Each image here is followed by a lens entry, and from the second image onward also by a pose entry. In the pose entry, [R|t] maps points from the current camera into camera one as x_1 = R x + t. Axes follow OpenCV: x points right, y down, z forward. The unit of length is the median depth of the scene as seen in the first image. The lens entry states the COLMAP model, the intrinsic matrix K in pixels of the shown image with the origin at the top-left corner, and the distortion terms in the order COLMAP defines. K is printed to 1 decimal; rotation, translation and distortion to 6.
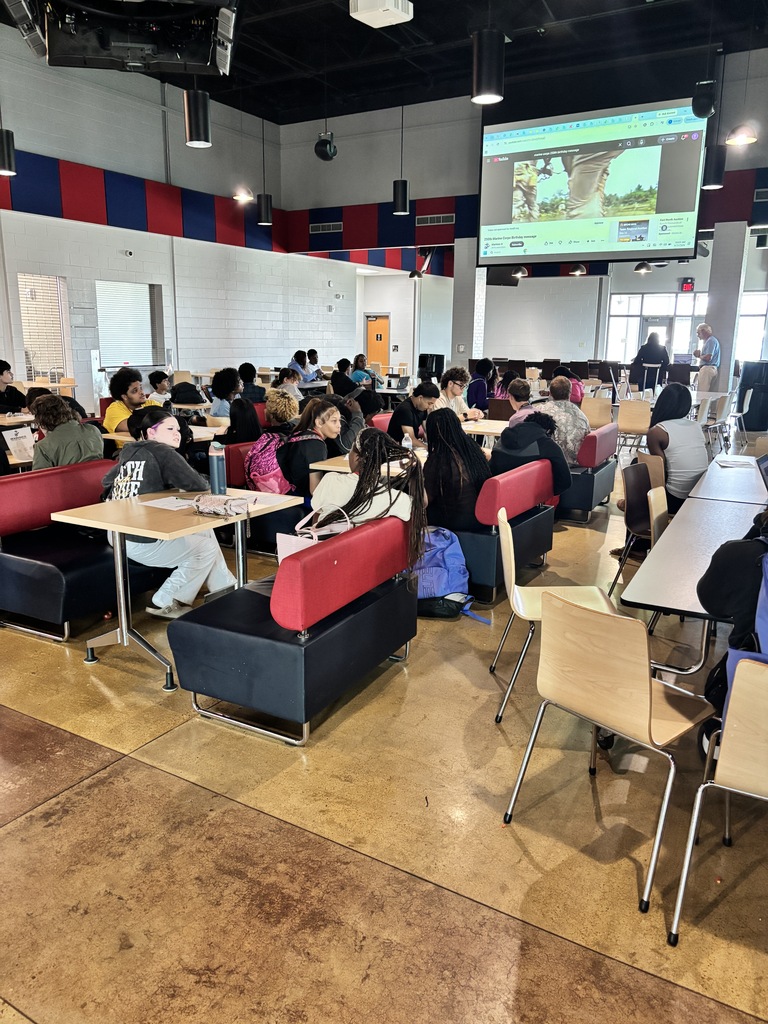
lens RADIAL K [[772.2, 0, 390.2], [0, 772.2, 507.1], [0, 0, 1]] dist [0.021294, -0.002821]
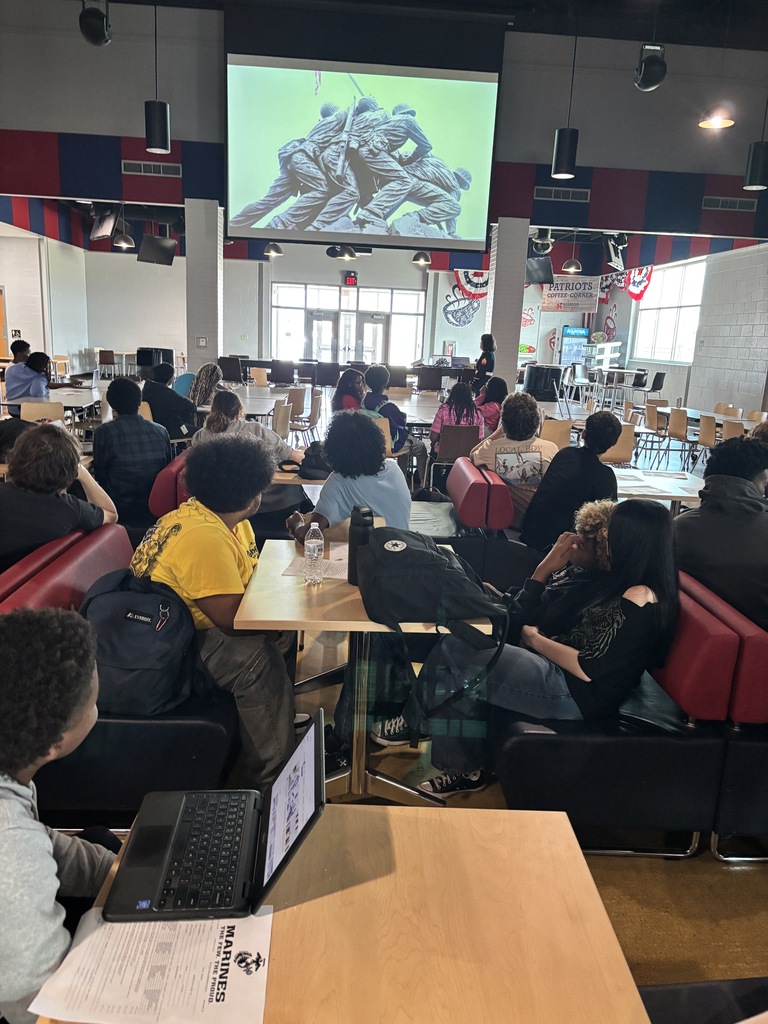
lens RADIAL K [[772.2, 0, 379.7], [0, 772.2, 516.9], [0, 0, 1]] dist [0.021294, -0.002821]
pose [[0.837632, -0.096786, 0.537593, -0.197375], [0.080337, 0.995303, 0.054017, -0.060722], [-0.540296, -0.002058, 0.841473, 0.253862]]
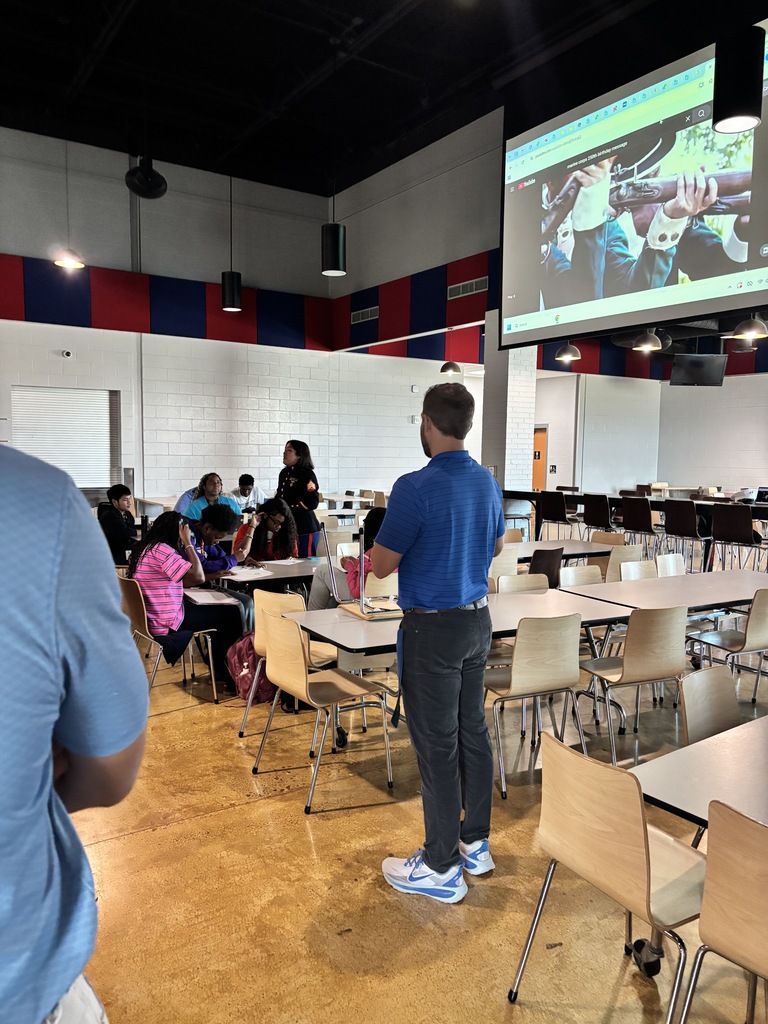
lens RADIAL K [[772.2, 0, 386.5], [0, 772.2, 509.5], [0, 0, 1]] dist [0.021294, -0.002821]
pose [[0.905919, 0.033976, -0.422086, 0.295625], [-0.095343, 0.987547, -0.125139, -0.085113], [0.412578, 0.153609, 0.897877, 0.389054]]
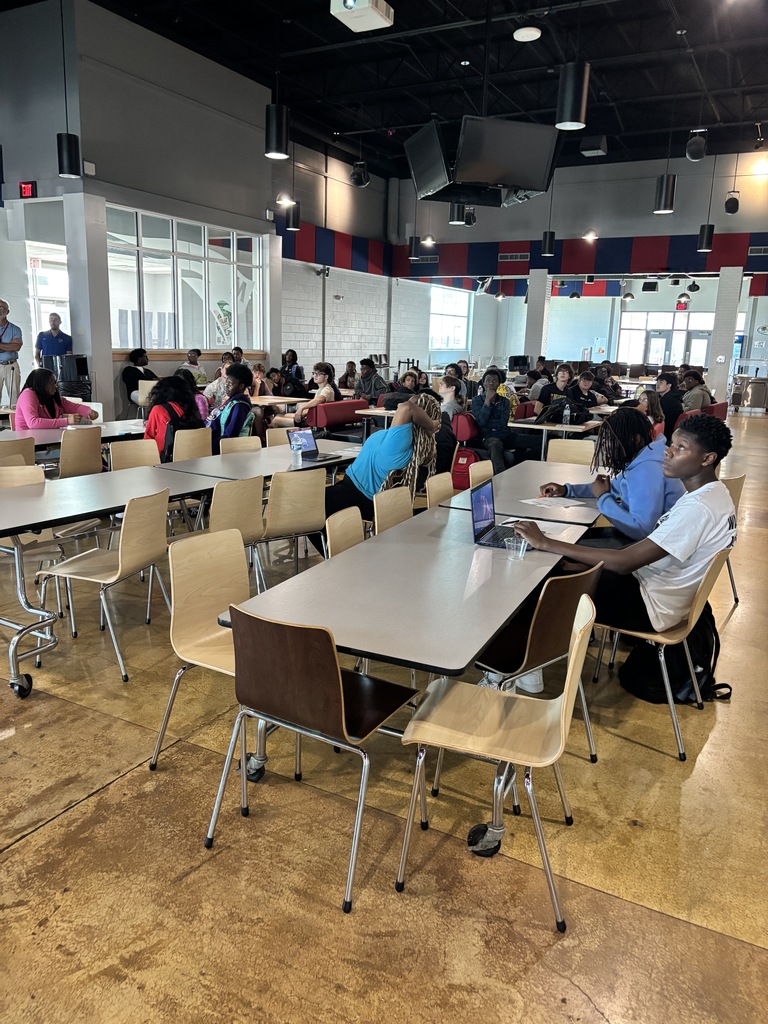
lens RADIAL K [[772.2, 0, 375.5], [0, 772.2, 516.5], [0, 0, 1]] dist [0.021294, -0.002821]
pose [[0.999466, 0.017153, 0.027796, -0.216784], [-0.017376, 0.999819, 0.007782, 0.081574], [-0.027657, -0.008261, 0.999583, -0.370543]]
